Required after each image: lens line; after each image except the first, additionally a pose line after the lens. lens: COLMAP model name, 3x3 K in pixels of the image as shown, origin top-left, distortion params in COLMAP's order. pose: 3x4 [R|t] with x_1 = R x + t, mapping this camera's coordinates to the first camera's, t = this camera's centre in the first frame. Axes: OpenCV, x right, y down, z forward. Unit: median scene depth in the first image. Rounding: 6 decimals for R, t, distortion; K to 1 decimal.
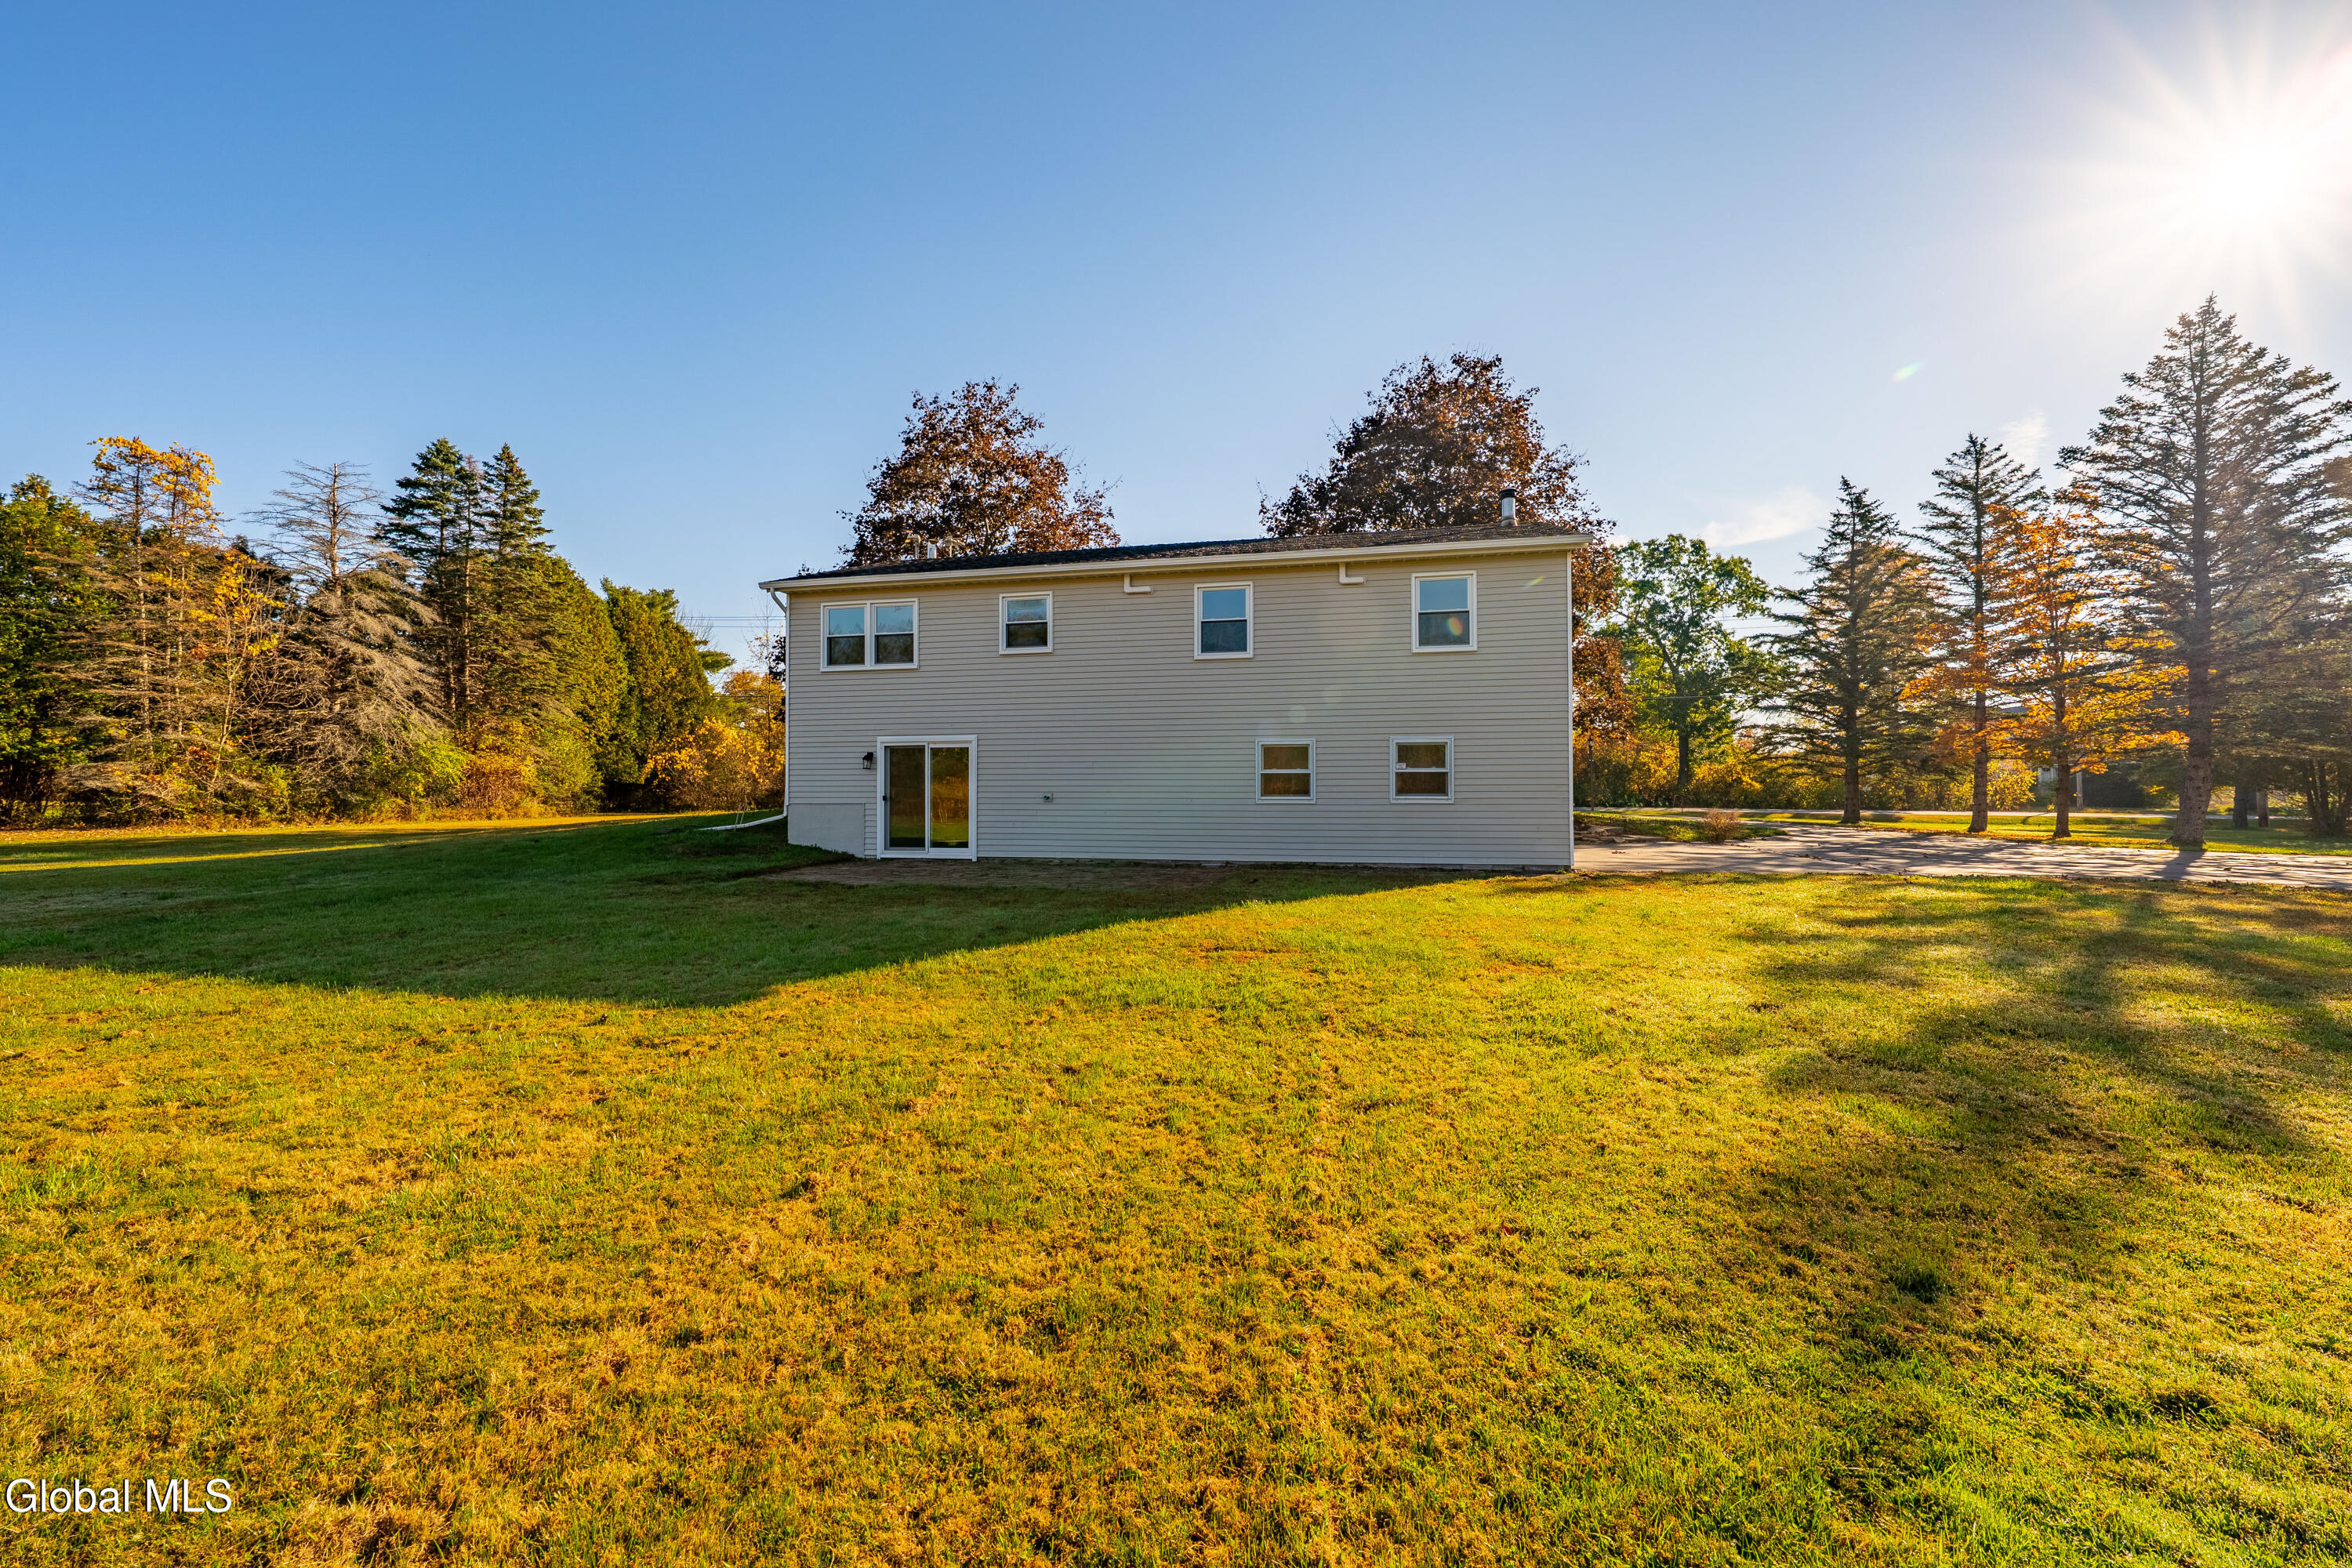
lens RADIAL K [[931.3, 0, 1183.4], [0, 931.3, 791.5], [0, 0, 1]] dist [-0.000516, 0.000397]
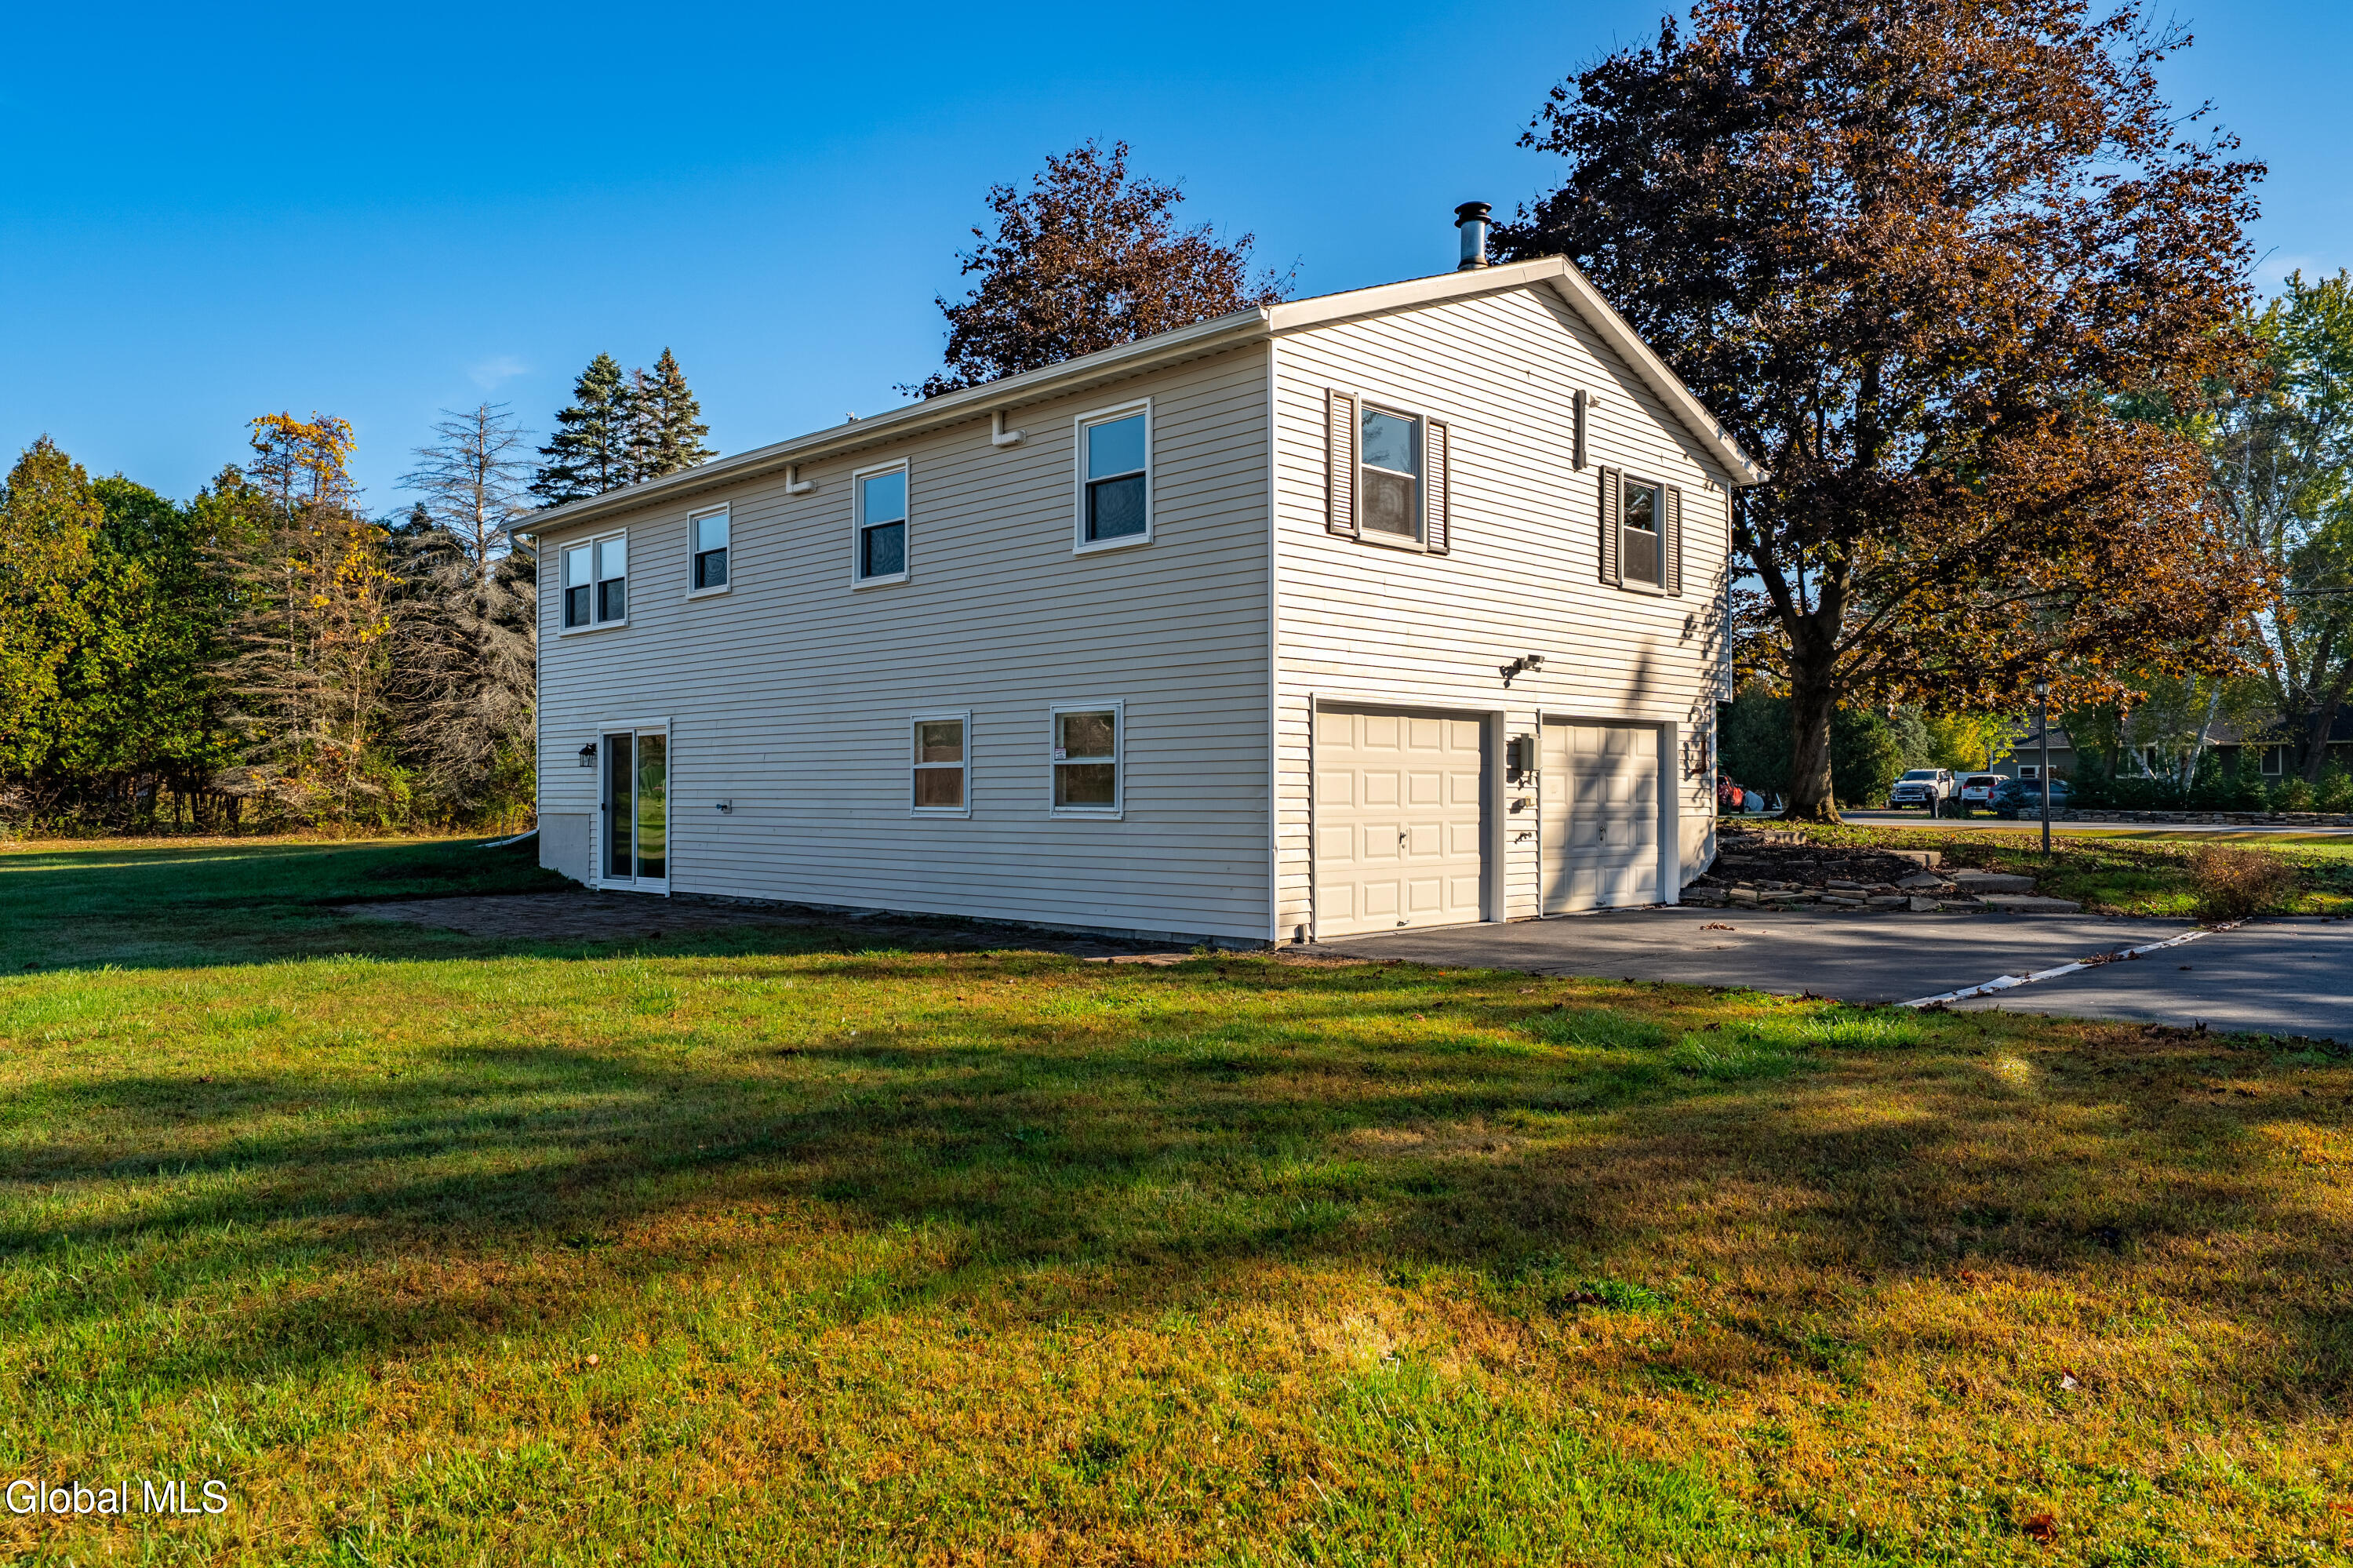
lens RADIAL K [[1623.5, 0, 1177.2], [0, 1623.5, 784.5], [0, 0, 1]] dist [0.005984, -0.000122]
pose [[0.846328, -0.004782, -0.532640, 0.472192], [0.002517, 0.999984, -0.004979, -0.001748], [0.532656, 0.002873, 0.846327, 0.109254]]
